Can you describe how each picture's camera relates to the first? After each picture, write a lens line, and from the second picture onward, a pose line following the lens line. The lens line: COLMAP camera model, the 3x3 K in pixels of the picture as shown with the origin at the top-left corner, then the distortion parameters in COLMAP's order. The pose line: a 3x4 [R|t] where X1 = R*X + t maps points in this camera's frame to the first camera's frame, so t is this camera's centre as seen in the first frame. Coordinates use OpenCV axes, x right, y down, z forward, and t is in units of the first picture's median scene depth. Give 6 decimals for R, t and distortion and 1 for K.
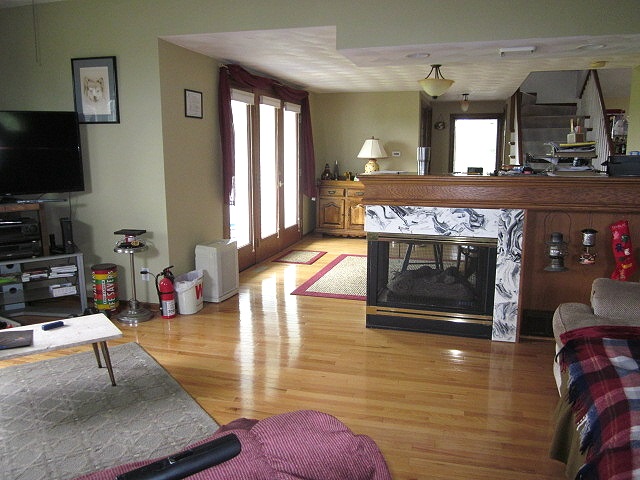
lens RADIAL K [[523.2, 0, 320.0], [0, 523.2, 240.0], [0, 0, 1]] dist [0.003516, -0.000864]
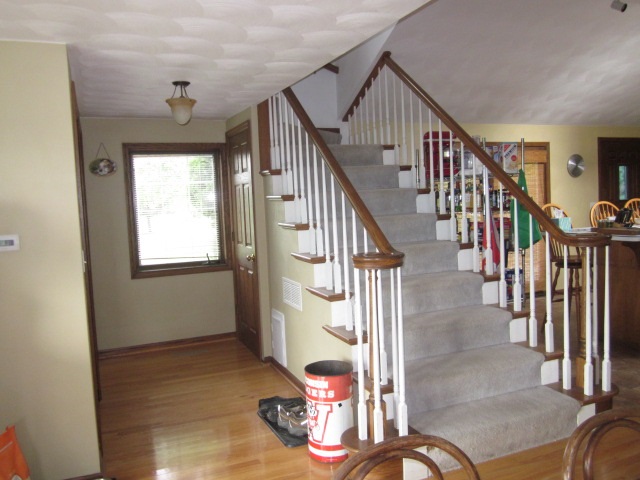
lens RADIAL K [[523.2, 0, 320.0], [0, 523.2, 240.0], [0, 0, 1]] dist [0.003516, -0.000864]
pose [[0.783850, -0.081172, 0.615622, 0.078629], [0.143147, 0.988337, -0.051948, -0.095167], [-0.604226, 0.128844, 0.786327, 0.498352]]
